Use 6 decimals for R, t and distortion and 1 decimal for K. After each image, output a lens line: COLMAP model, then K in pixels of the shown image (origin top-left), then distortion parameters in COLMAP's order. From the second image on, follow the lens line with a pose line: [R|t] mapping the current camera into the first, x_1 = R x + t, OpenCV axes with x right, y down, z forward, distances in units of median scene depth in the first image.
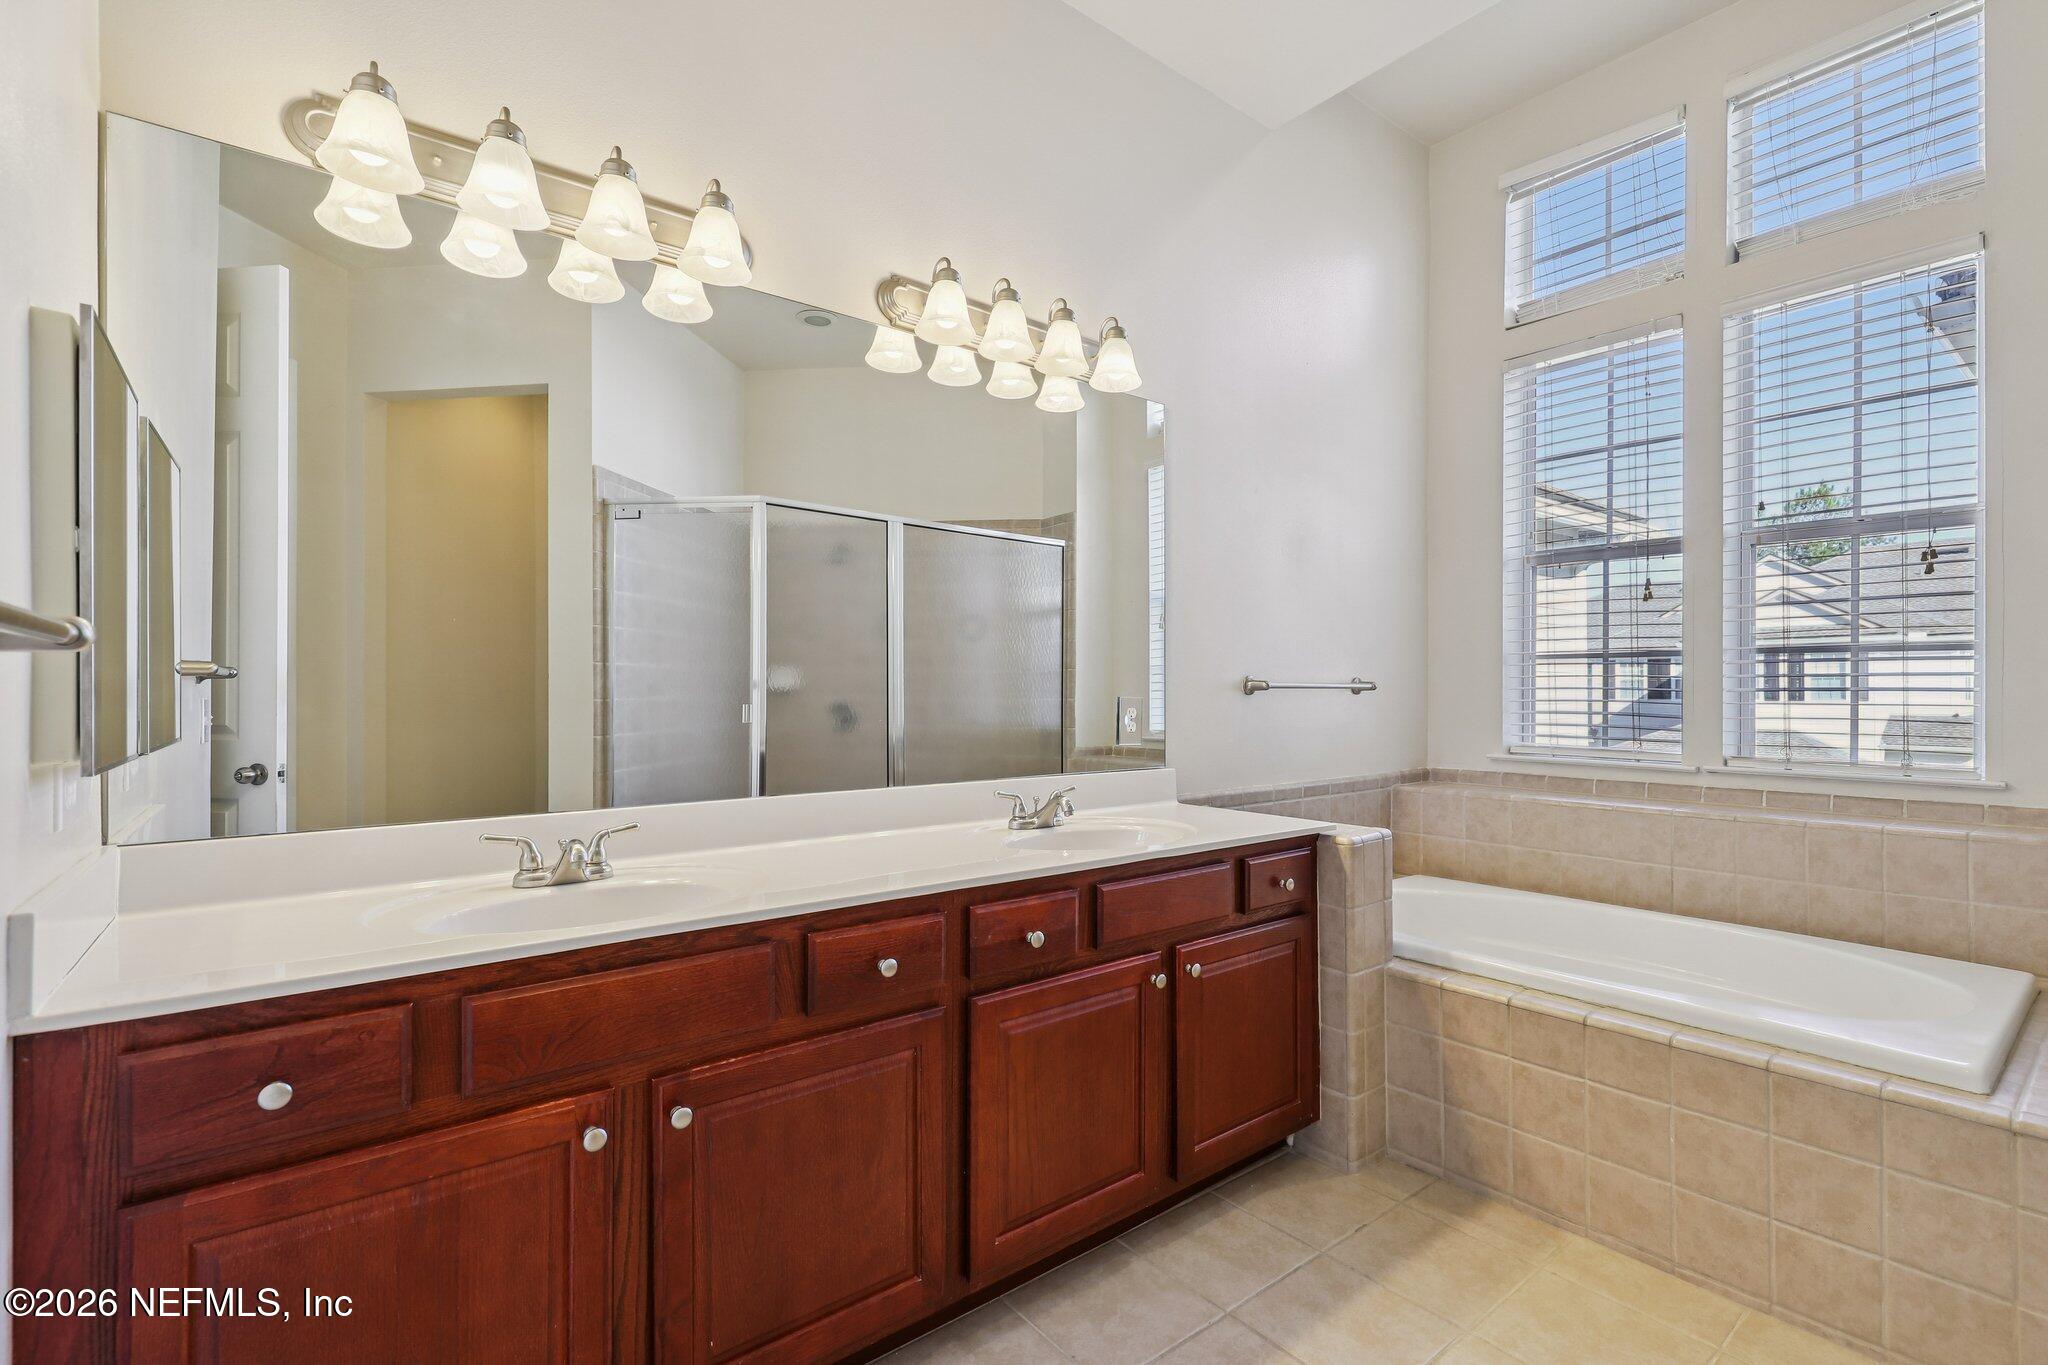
lens RADIAL K [[927.9, 0, 1030.2], [0, 927.9, 687.4], [0, 0, 1]] dist [0.001461, -0.000869]
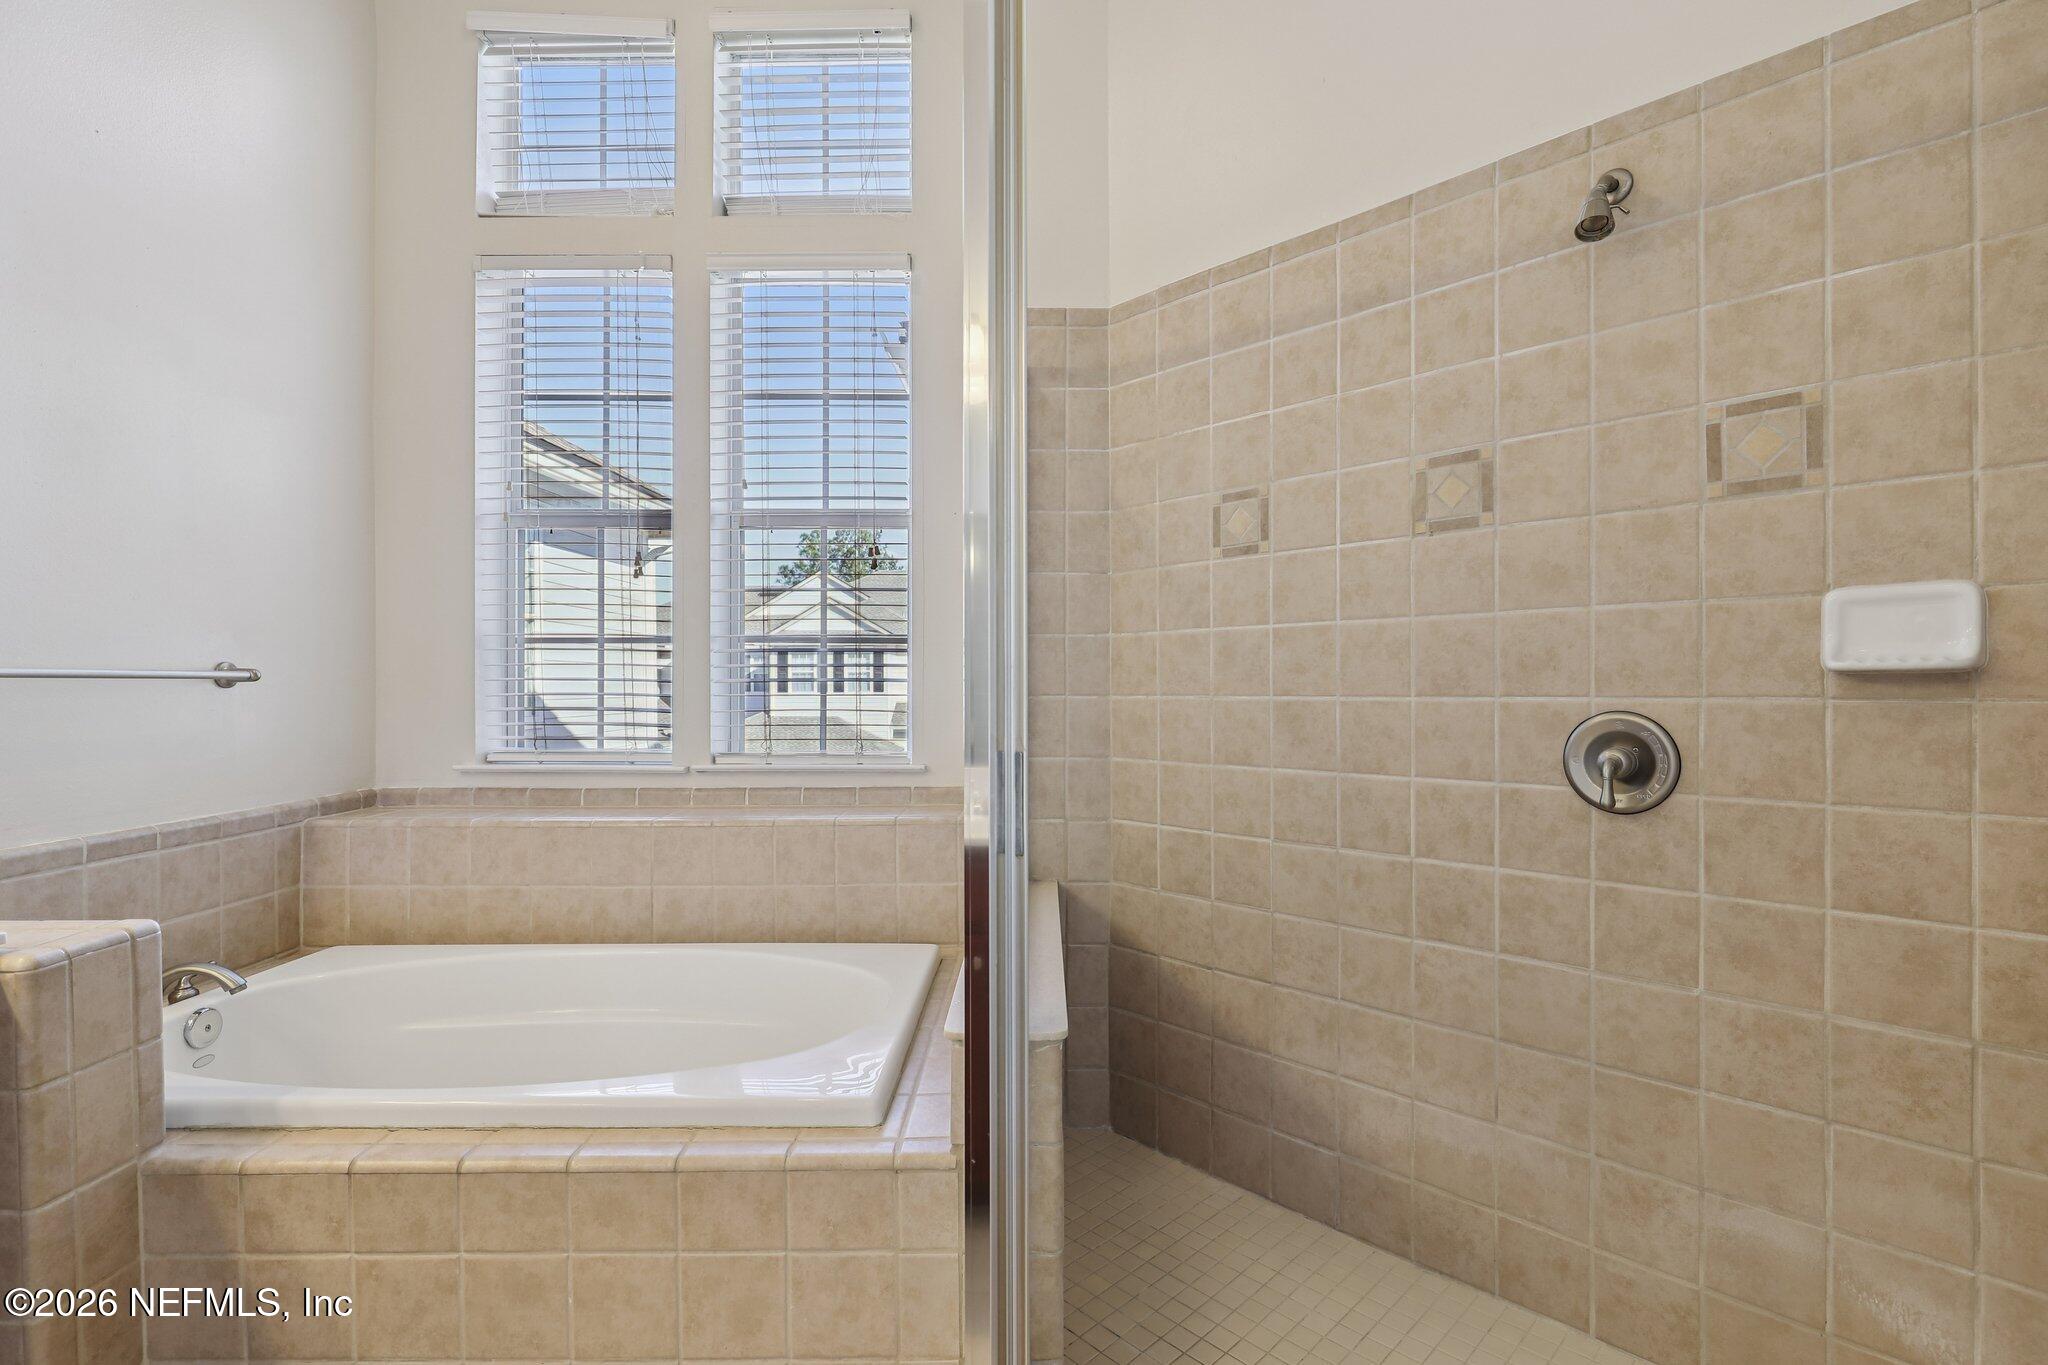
lens RADIAL K [[910.4, 0, 1041.3], [0, 910.4, 689.9], [0, 0, 1]] dist [-0.000456, -0.000634]
pose [[0.627687, -0.005987, 0.778443, 0.286766], [-0.000725, 0.999965, 0.008276, 0.004583], [-0.778465, -0.005759, 0.627661, 0.209713]]
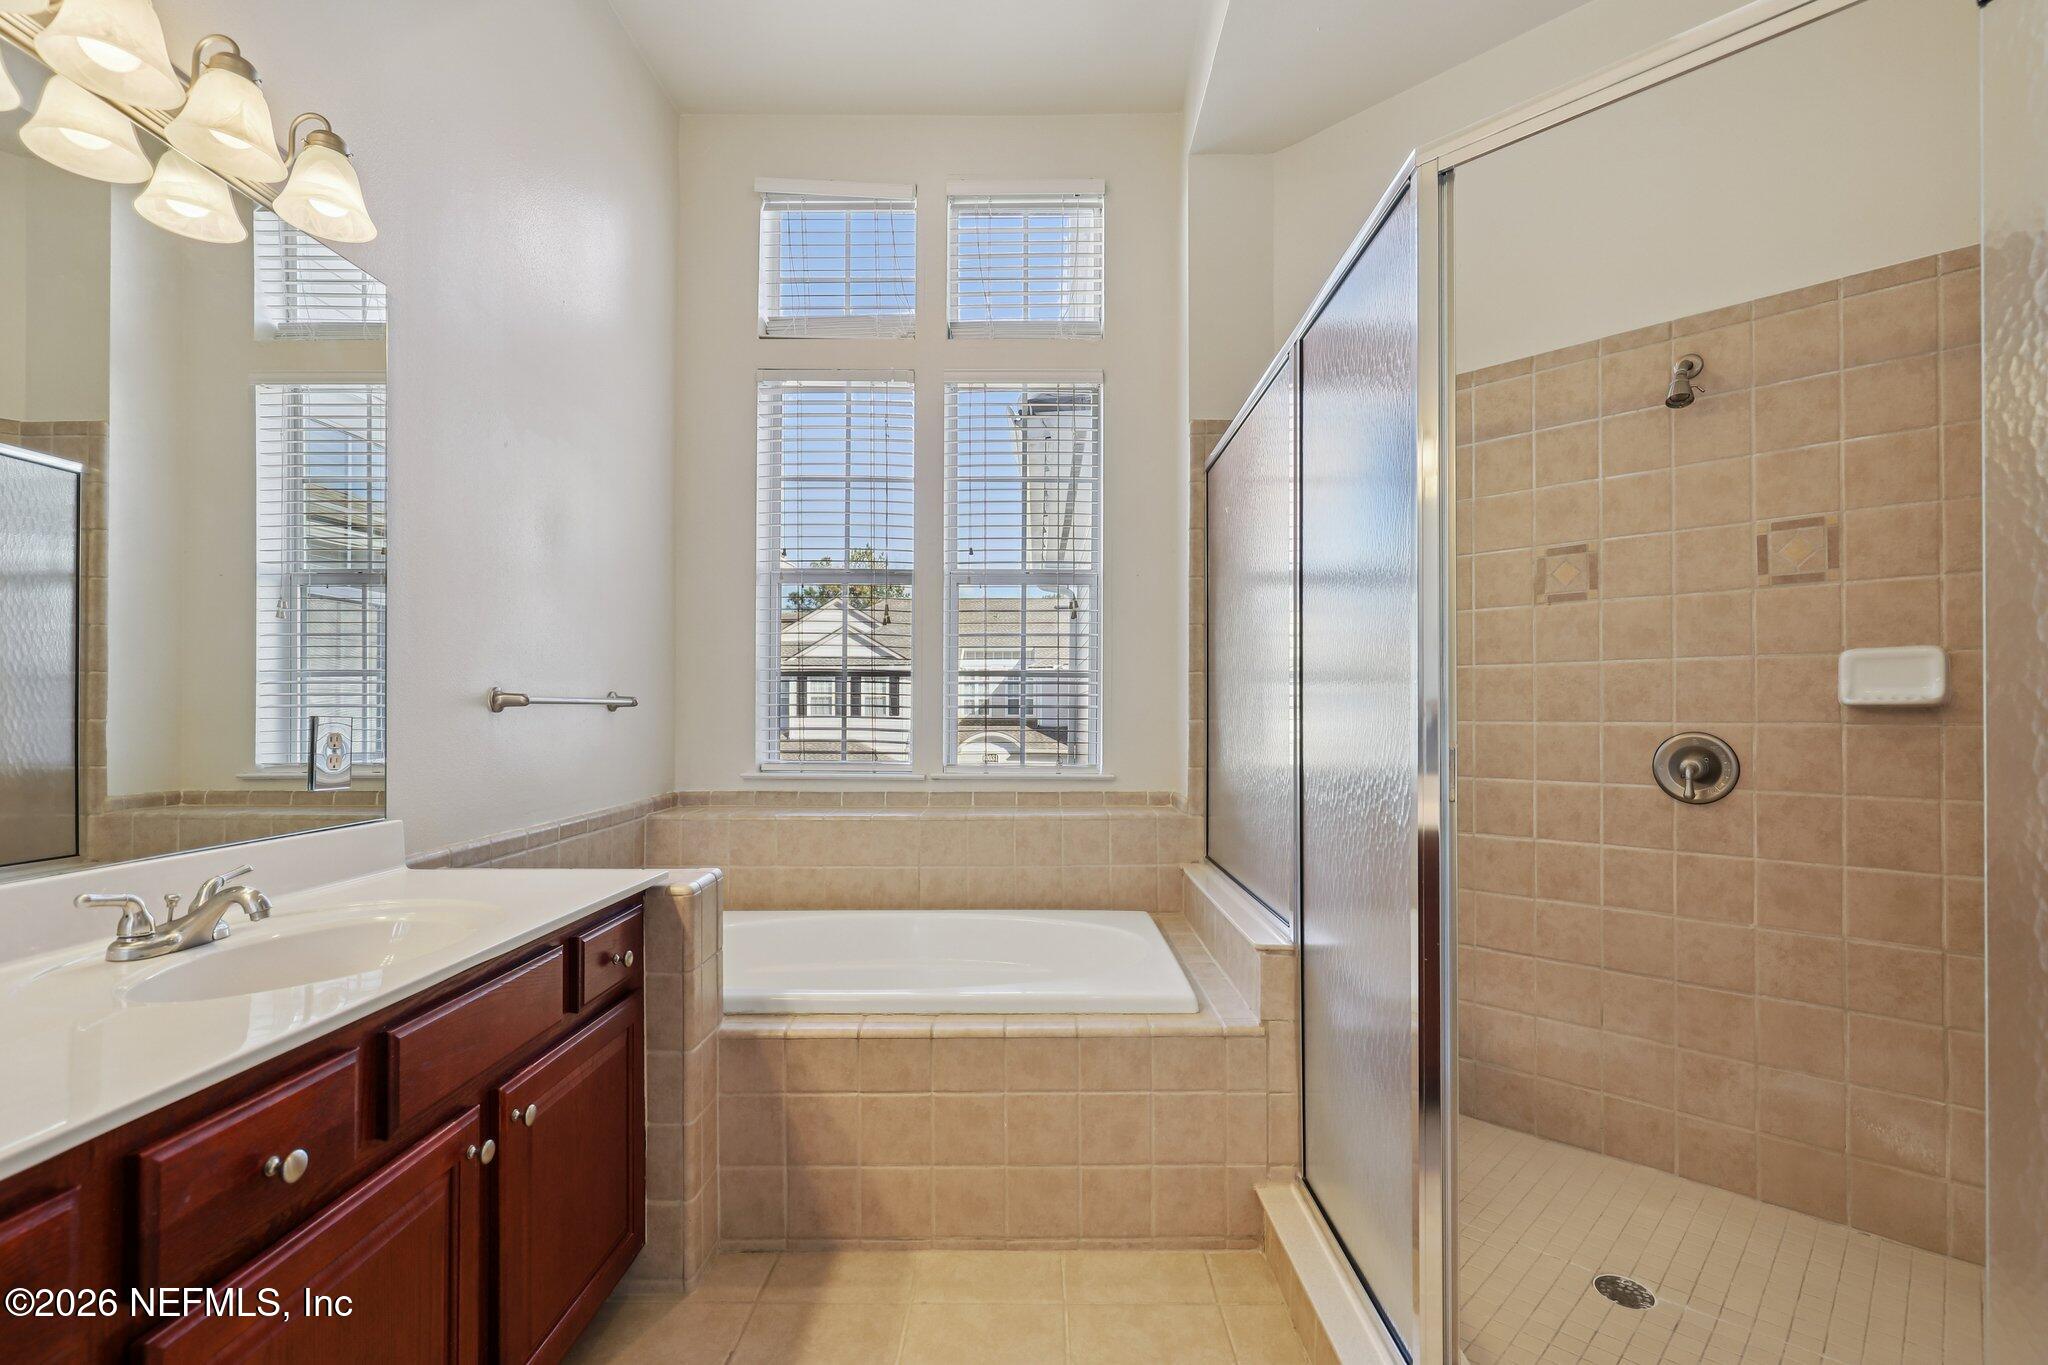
lens RADIAL K [[927.9, 0, 1003.1], [0, 927.9, 702.8], [0, 0, 1]] dist [0.001461, -0.000869]
pose [[0.625158, 0.005485, 0.780479, -0.117782], [-0.004481, 0.999984, -0.003439, 0.001435], [-0.780486, -0.001347, 0.625172, 0.253445]]
